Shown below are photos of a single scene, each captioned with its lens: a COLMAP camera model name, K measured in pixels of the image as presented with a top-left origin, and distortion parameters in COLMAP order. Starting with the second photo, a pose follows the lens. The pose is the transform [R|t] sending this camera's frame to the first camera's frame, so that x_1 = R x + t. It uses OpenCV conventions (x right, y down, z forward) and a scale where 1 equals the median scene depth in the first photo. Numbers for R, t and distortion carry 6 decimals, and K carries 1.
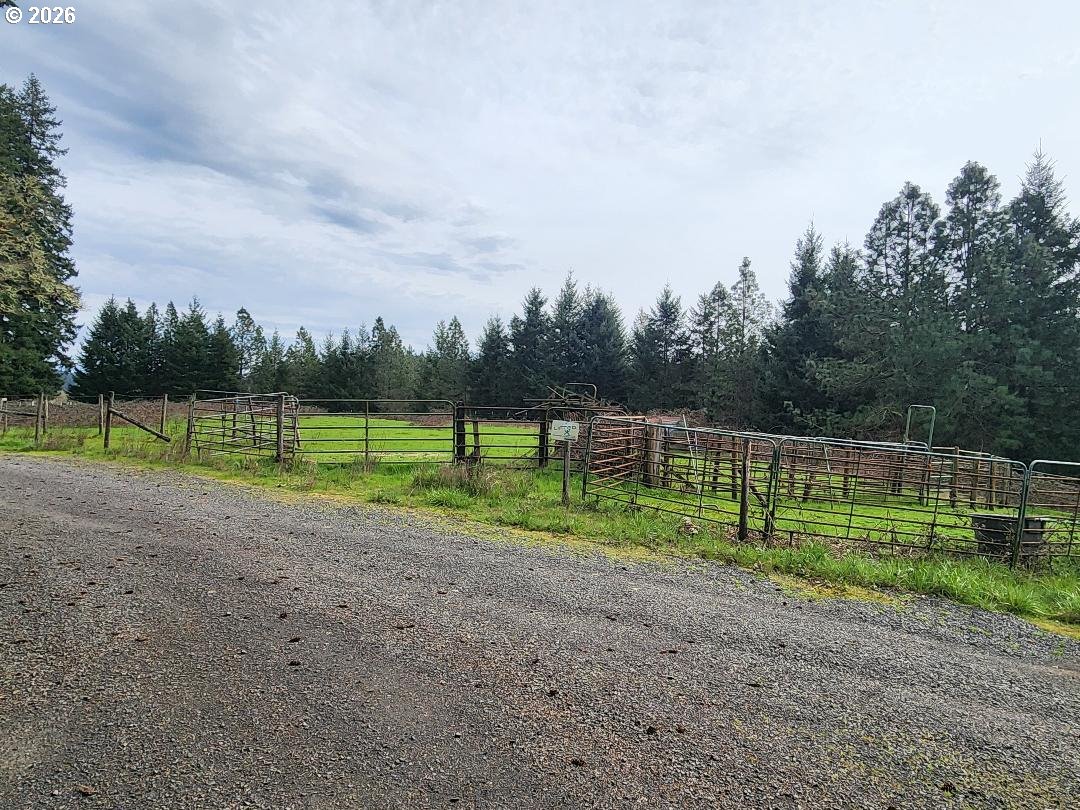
lens RADIAL K [[646.0, 0, 525.0], [0, 646.0, 405.9], [0, 0, 1]] dist [0.061100, -0.000601]
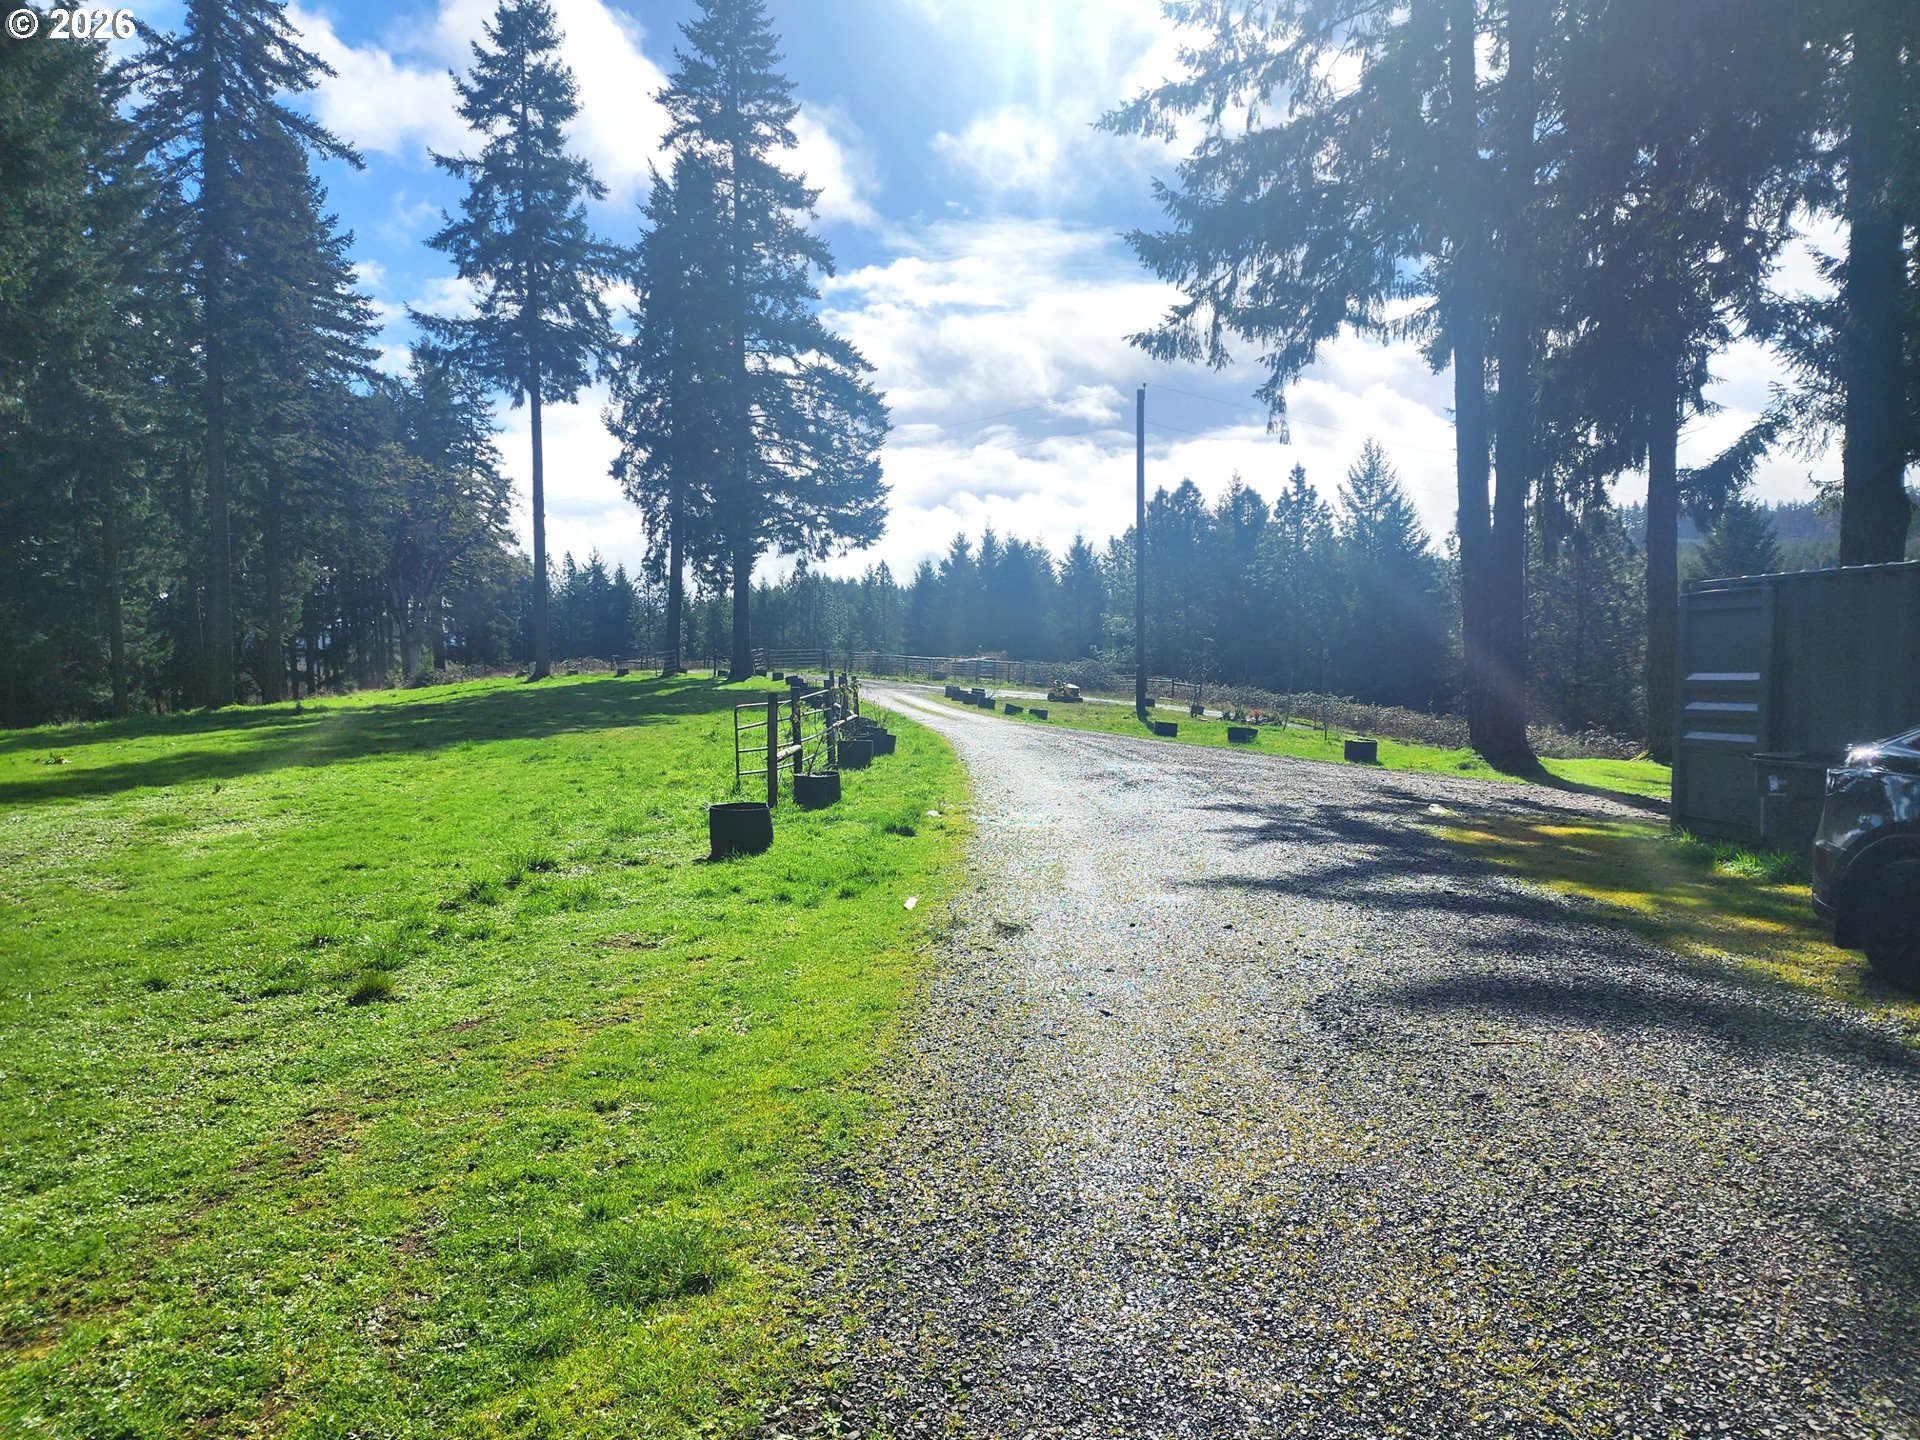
lens RADIAL K [[1148.4, 0, 933.3], [0, 1148.4, 721.5], [0, 0, 1]] dist [0.061100, -0.000601]
pose [[0.992424, -0.032277, -0.118541, 0.166561], [0.039068, 0.997699, 0.055415, 0.001040], [0.116479, -0.059626, 0.991402, -0.682454]]
